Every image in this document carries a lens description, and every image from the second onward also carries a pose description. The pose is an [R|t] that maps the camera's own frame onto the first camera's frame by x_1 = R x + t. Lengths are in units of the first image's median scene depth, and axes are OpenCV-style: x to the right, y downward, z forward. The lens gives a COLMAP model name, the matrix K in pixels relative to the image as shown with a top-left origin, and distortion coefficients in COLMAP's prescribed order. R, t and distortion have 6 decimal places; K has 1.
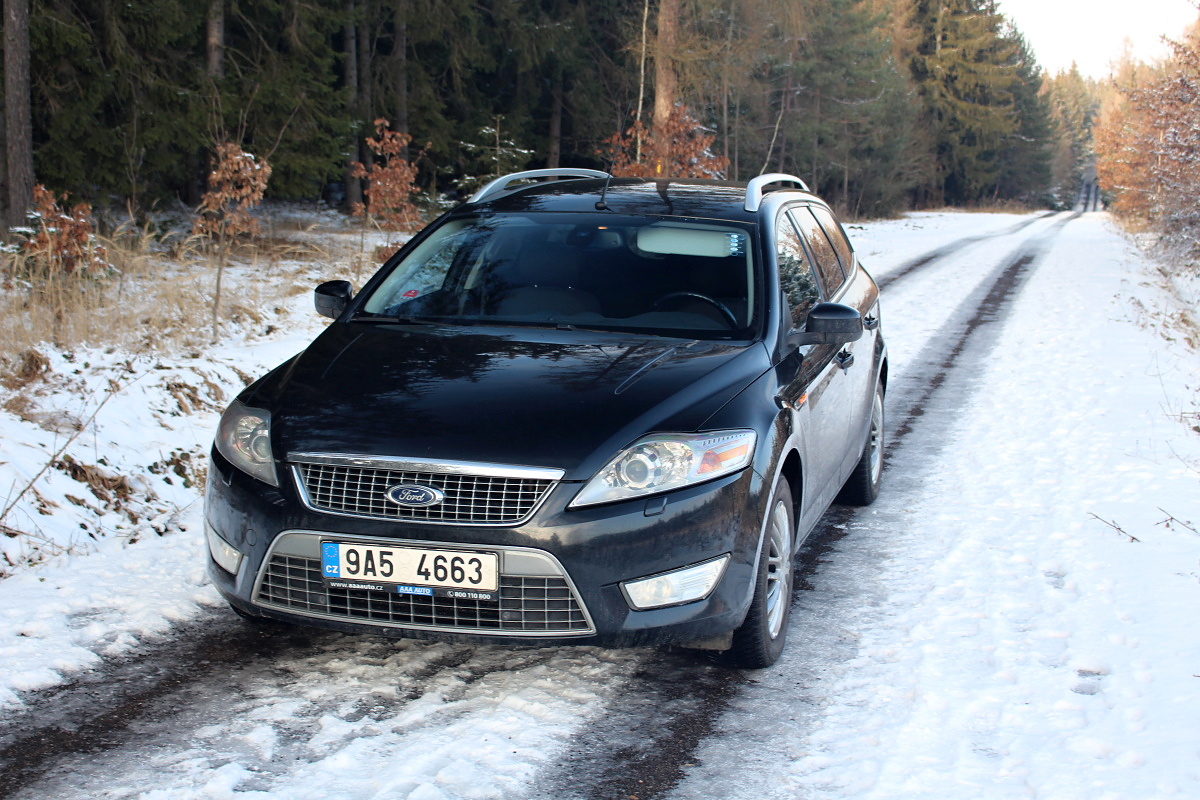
lens RADIAL K [[1212.8, 0, 600.0], [0, 1212.8, 400.0], [0, 0, 1]] dist [-0.015289, 0.005310]
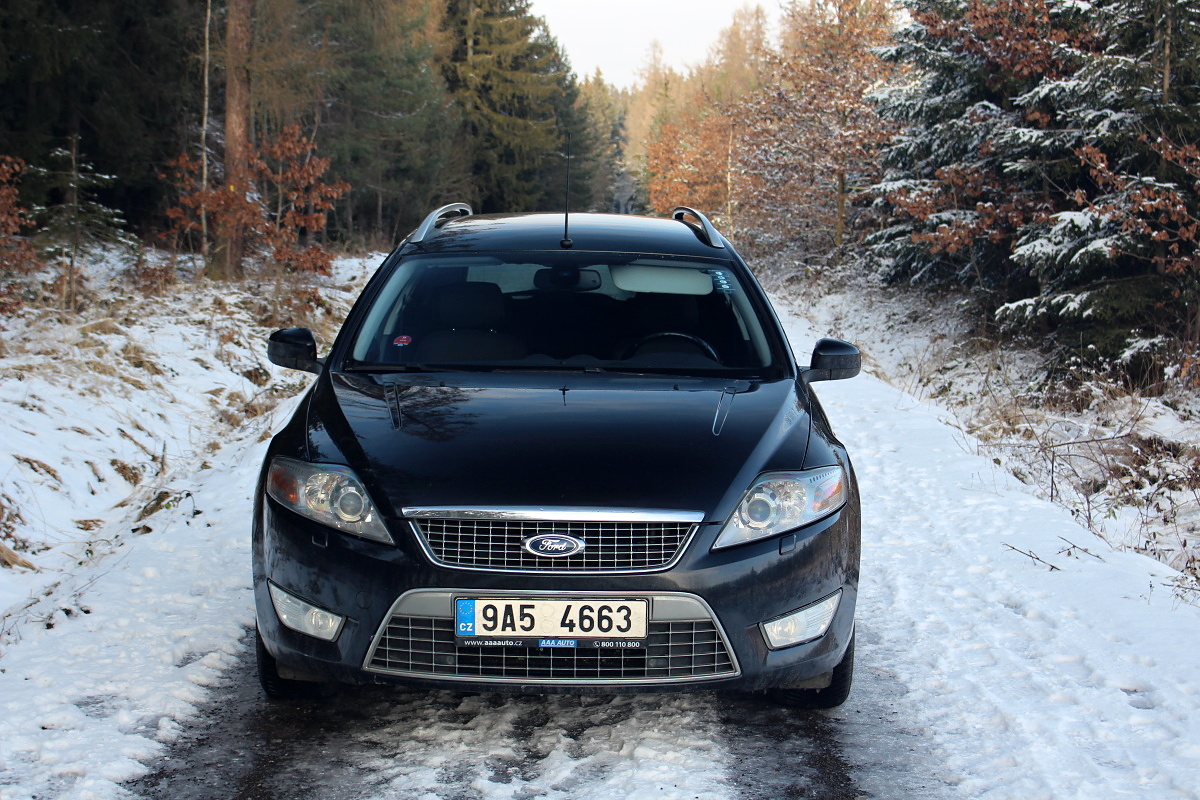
lens RADIAL K [[1311.9, 0, 600.0], [0, 1311.9, 400.0], [0, 0, 1]] dist [0.008434, -0.008623]
pose [[0.987086, -0.033442, 0.156660, -0.277233], [0.039146, 0.998673, -0.033466, -0.001386], [-0.155333, 0.039166, 0.987085, -0.053049]]
